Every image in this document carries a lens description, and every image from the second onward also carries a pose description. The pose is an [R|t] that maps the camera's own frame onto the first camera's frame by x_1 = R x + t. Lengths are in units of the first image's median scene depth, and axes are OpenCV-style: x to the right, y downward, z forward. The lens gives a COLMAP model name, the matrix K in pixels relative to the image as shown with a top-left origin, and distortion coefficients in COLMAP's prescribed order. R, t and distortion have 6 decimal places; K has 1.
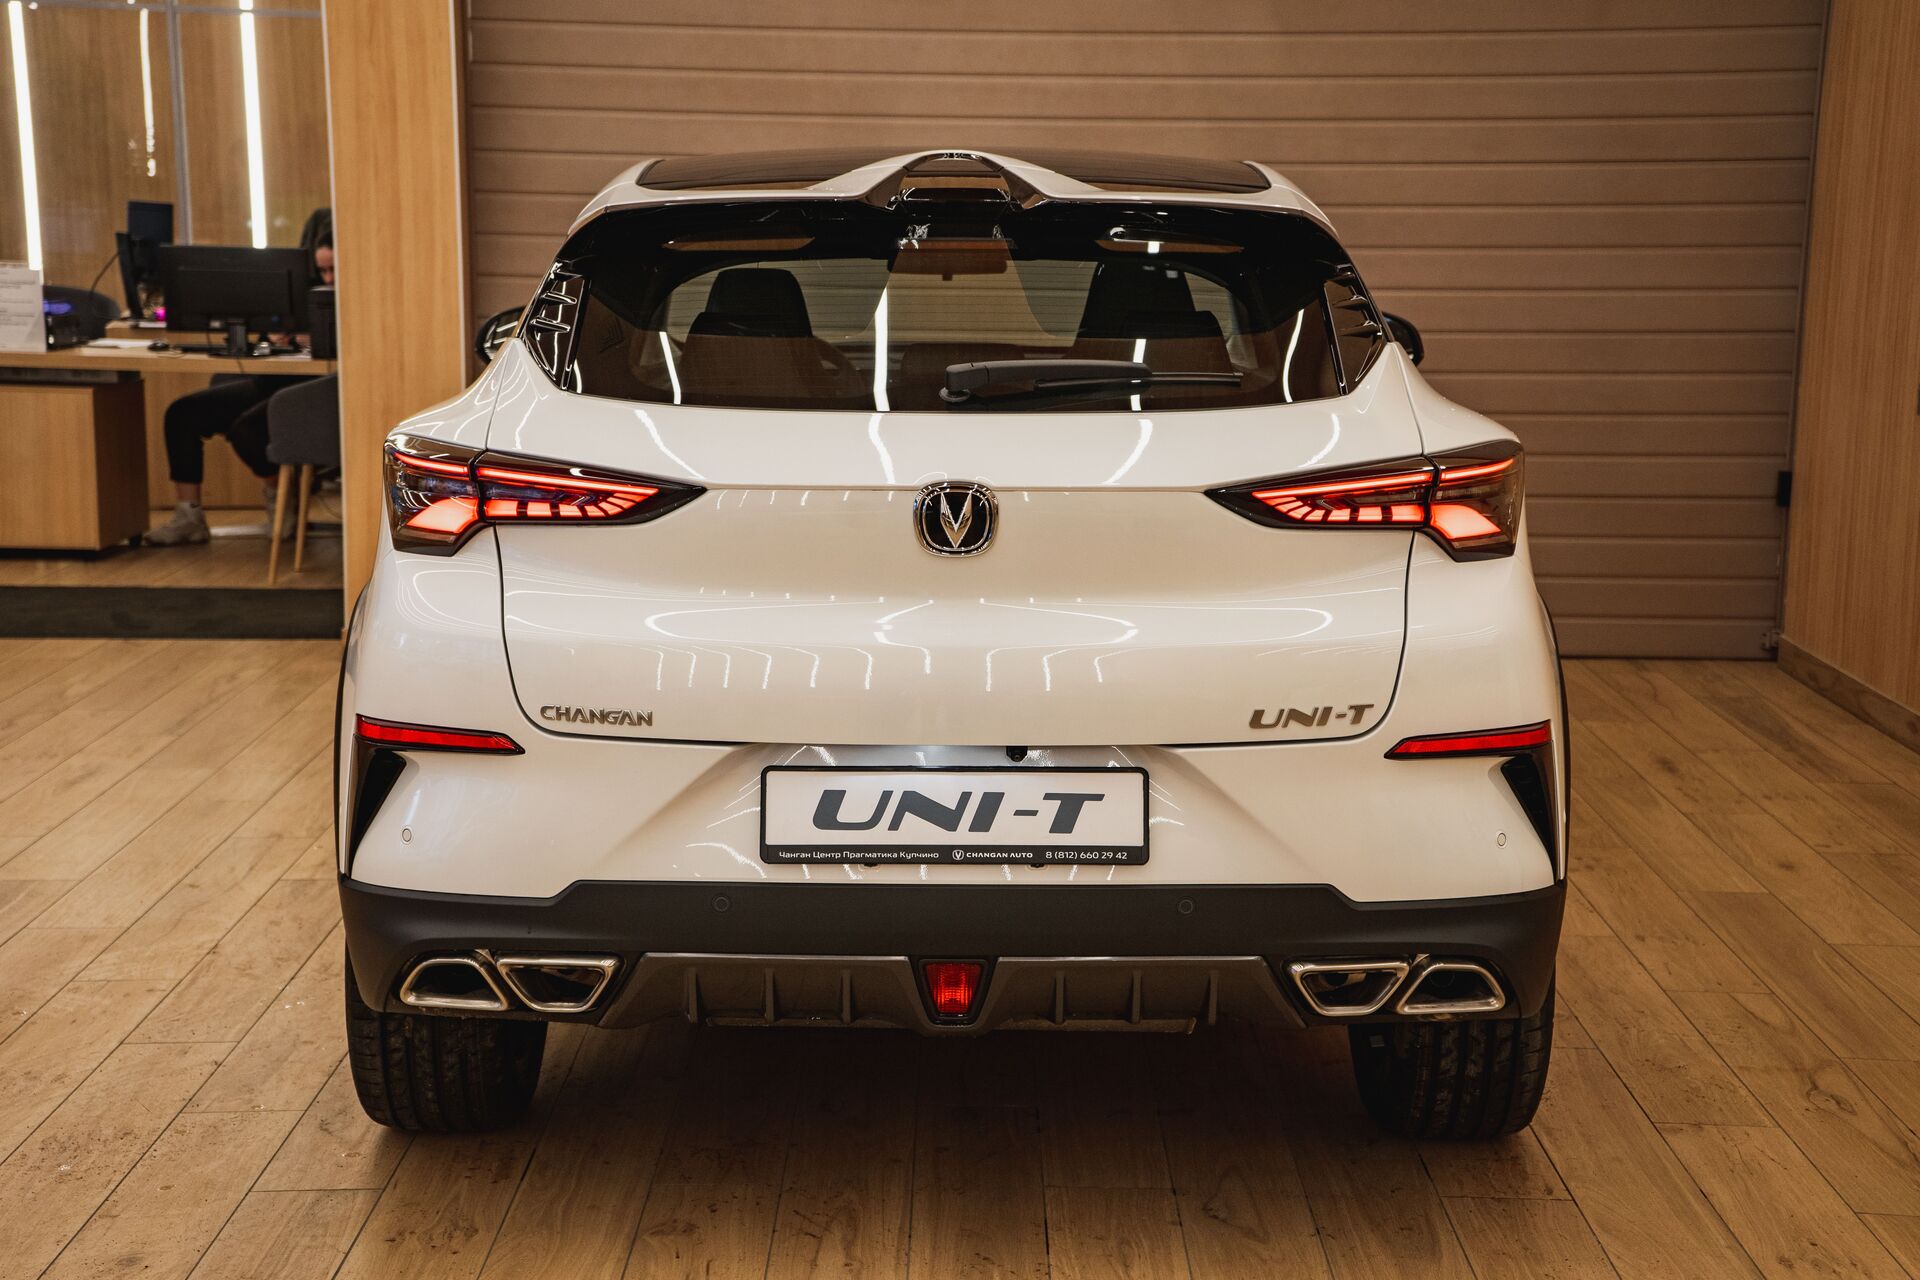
lens RADIAL K [[3089.9, 0, 960.0], [0, 3089.9, 640.0], [0, 0, 1]] dist [0.260116, 1.300138]
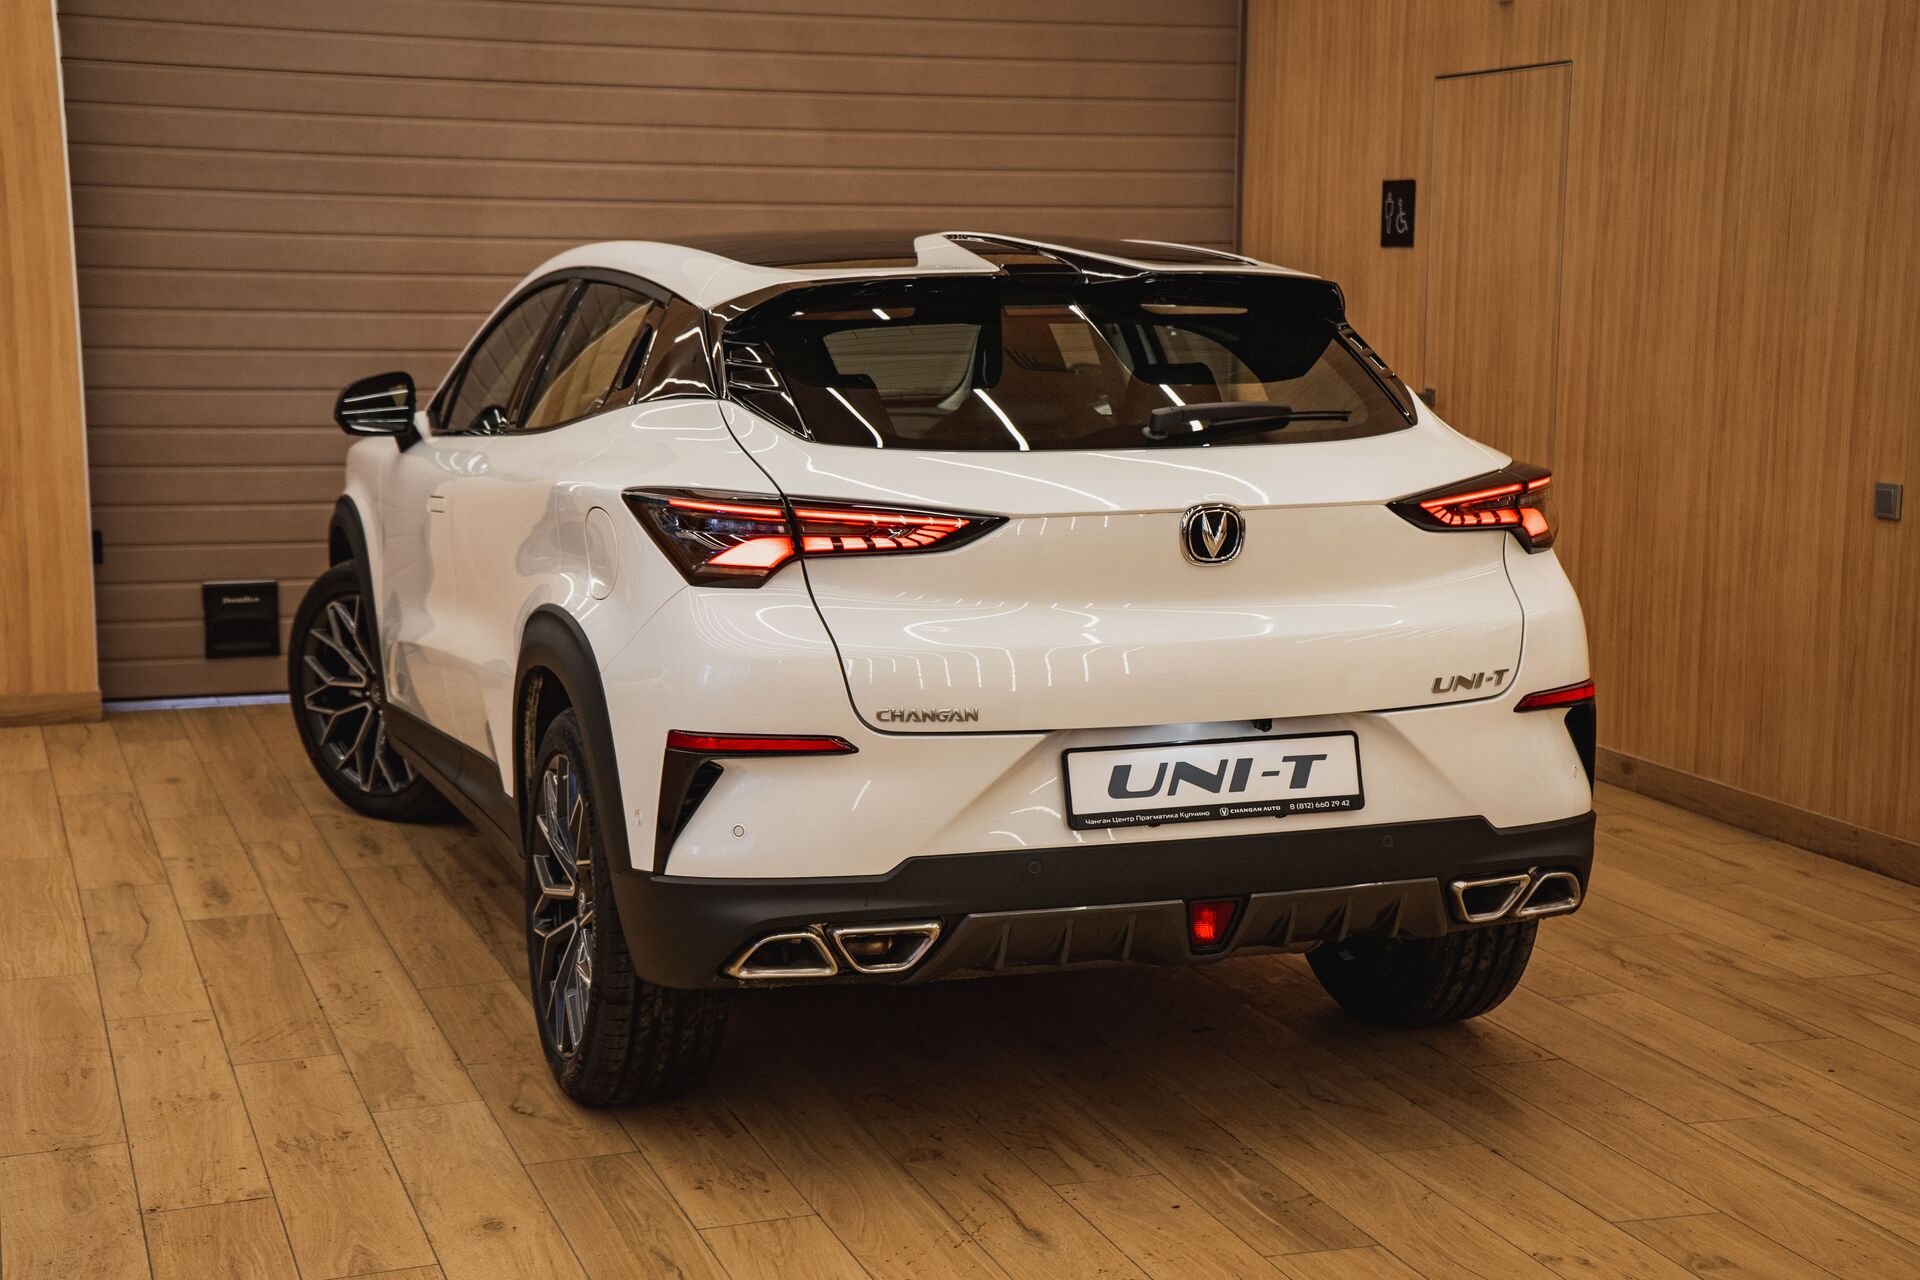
lens RADIAL K [[2854.2, 0, 960.0], [0, 2854.2, 640.0], [0, 0, 1]] dist [0.215160, 0.885253]
pose [[0.945752, -0.053321, 0.320485, -0.440002], [0.057482, 0.998340, -0.003530, 0.000386], [-0.319765, 0.021761, 0.947247, -0.027870]]
